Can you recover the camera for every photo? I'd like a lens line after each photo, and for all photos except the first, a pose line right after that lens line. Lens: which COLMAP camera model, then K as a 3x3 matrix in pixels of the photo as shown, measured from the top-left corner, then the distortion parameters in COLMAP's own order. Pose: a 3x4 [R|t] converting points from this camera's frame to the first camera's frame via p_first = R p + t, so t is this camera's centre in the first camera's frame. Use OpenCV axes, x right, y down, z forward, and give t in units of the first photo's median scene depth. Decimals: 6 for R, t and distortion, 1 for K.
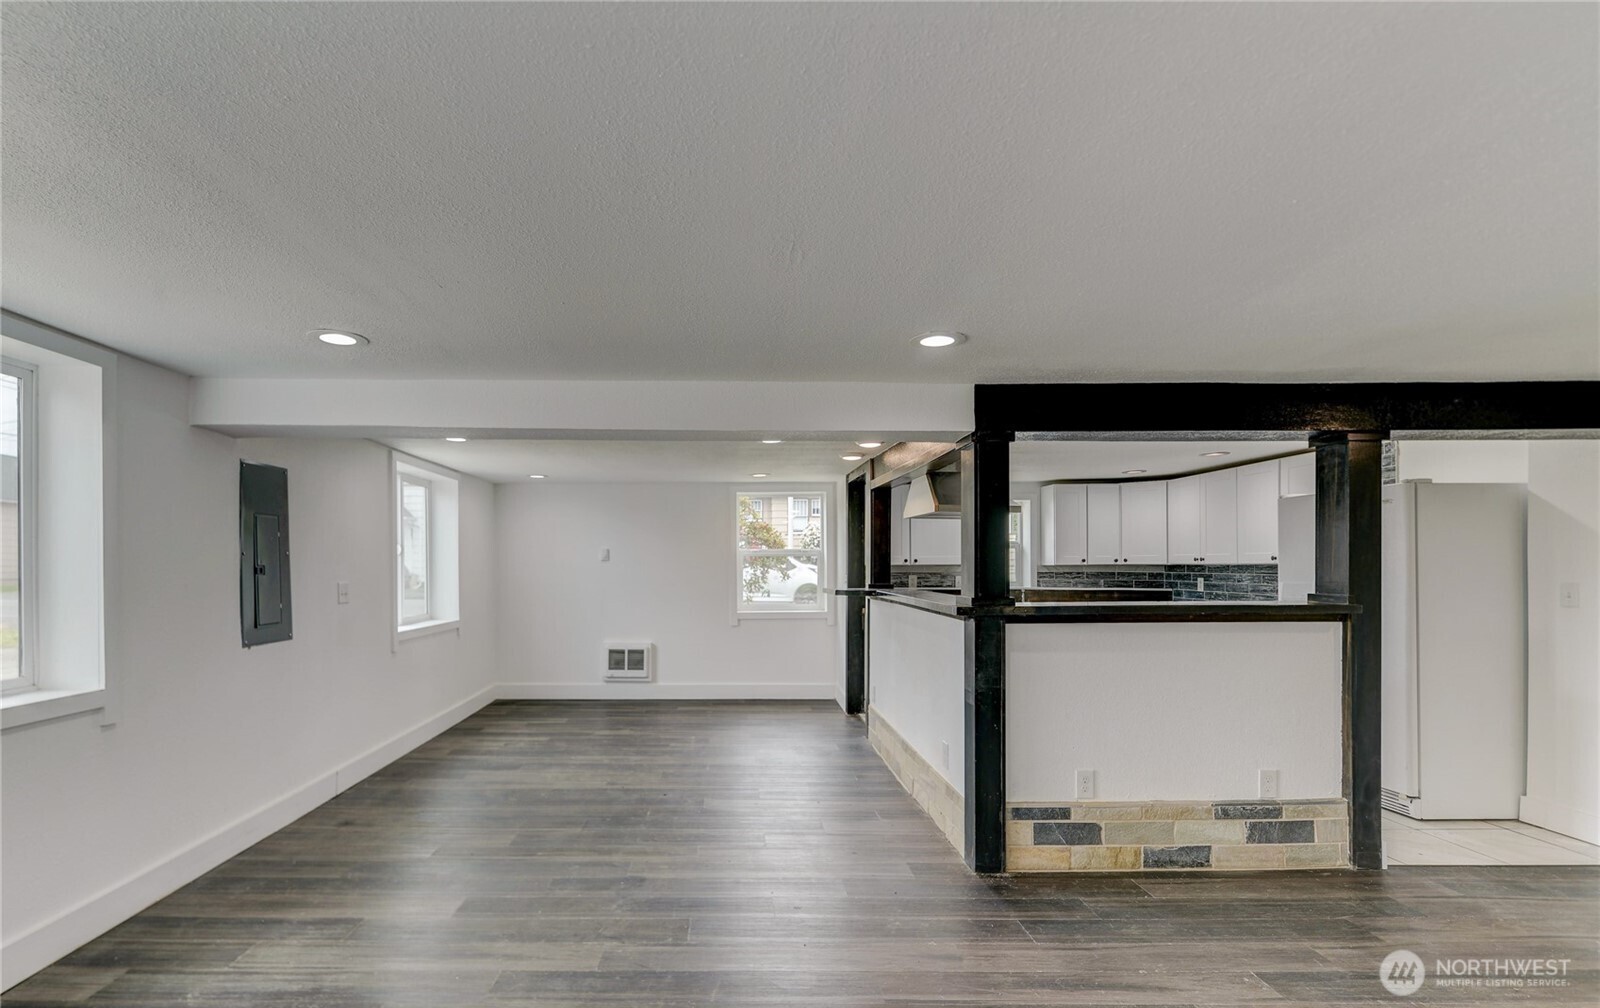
lens RADIAL K [[741.9, 0, 737.0], [0, 741.9, 565.3], [0, 0, 1]] dist [-0.002042, 0.000097]
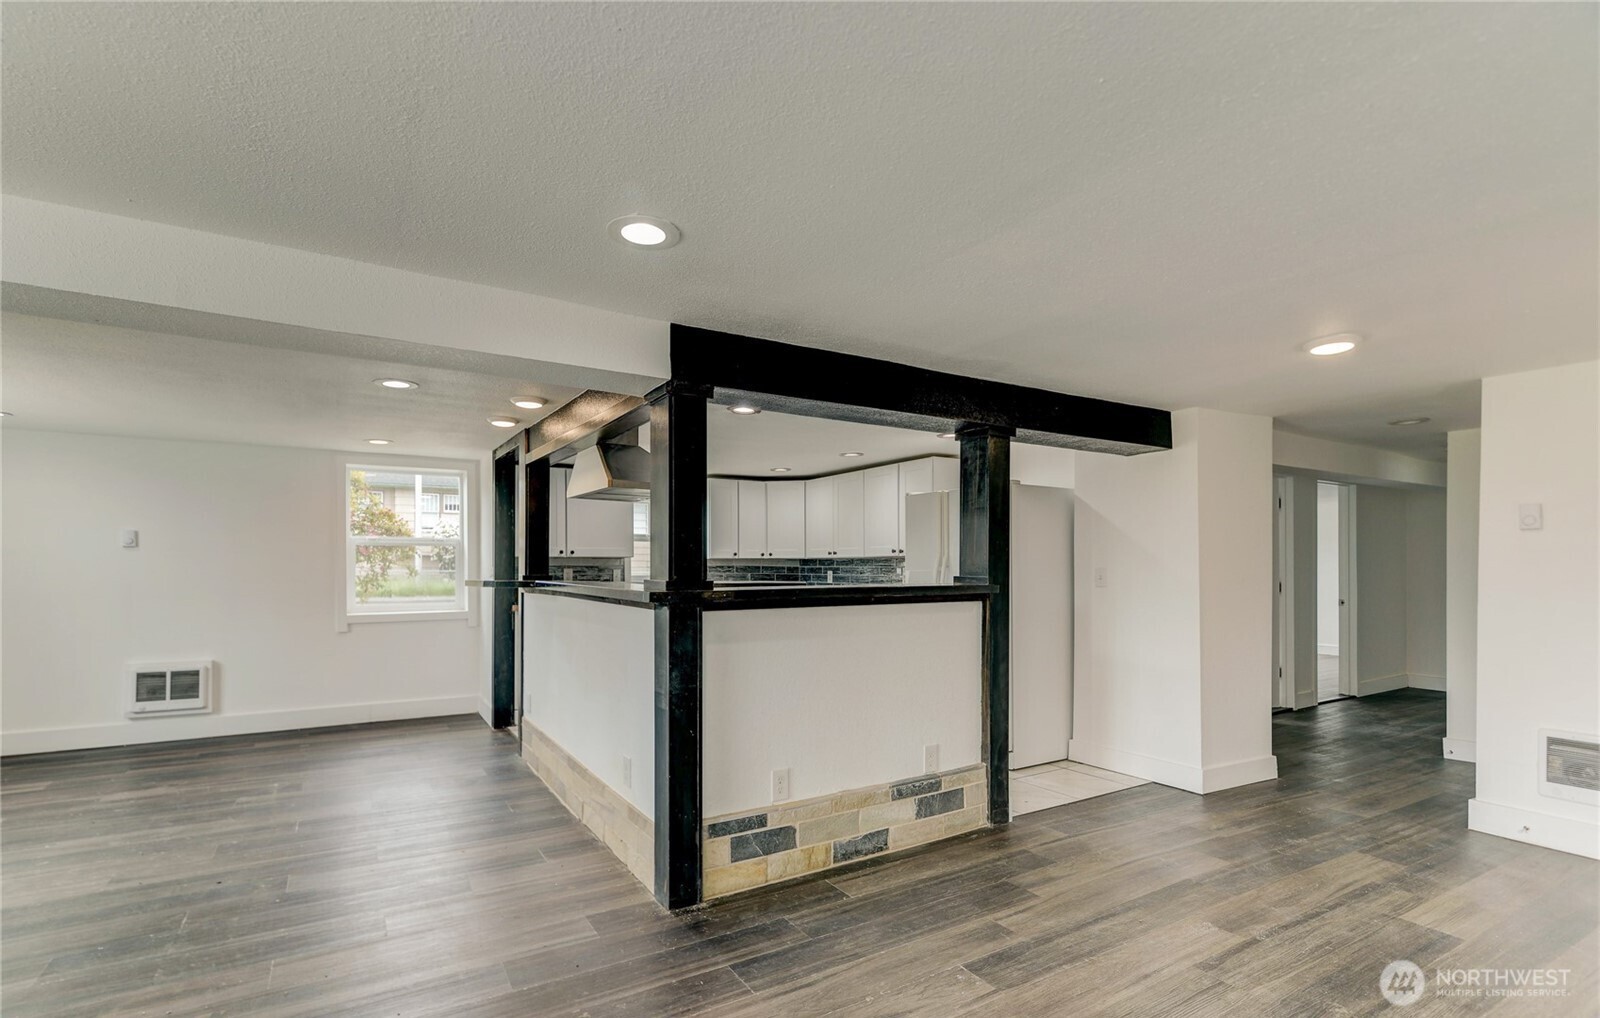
lens RADIAL K [[724.9, 0, 763.0], [0, 724.9, 568.7], [0, 0, 1]] dist [-0.001192, -0.000192]
pose [[0.869344, 0.000837, 0.494207, 0.008932], [-0.001201, 0.999999, 0.000419, 0.026480], [-0.494206, -0.000958, 0.869344, 0.216965]]
